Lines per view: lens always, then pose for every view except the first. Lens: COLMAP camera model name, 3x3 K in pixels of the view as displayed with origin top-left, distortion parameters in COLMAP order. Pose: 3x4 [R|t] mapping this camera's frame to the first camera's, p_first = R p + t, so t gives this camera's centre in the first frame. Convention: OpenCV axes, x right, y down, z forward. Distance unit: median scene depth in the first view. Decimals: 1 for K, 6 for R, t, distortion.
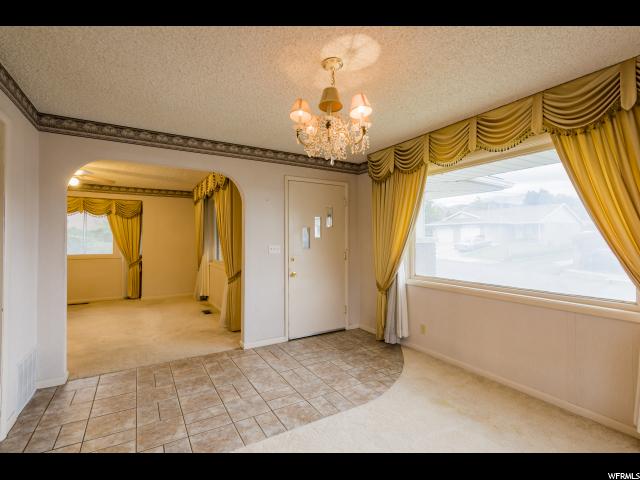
lens RADIAL K [[313.2, 0, 322.3], [0, 313.2, 238.7], [0, 0, 1]] dist [0.021195, 0.000190]
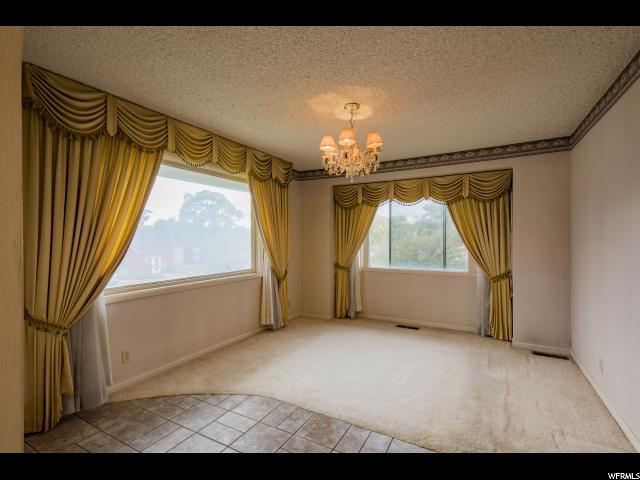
lens RADIAL K [[313.2, 0, 318.4], [0, 313.2, 239.7], [0, 0, 1]] dist [0.021195, 0.000190]
pose [[-0.502397, -0.010342, 0.864575, -0.730022], [-0.003106, 0.999944, 0.010157, -0.005329], [-0.864631, 0.002417, -0.502401, 1.249243]]
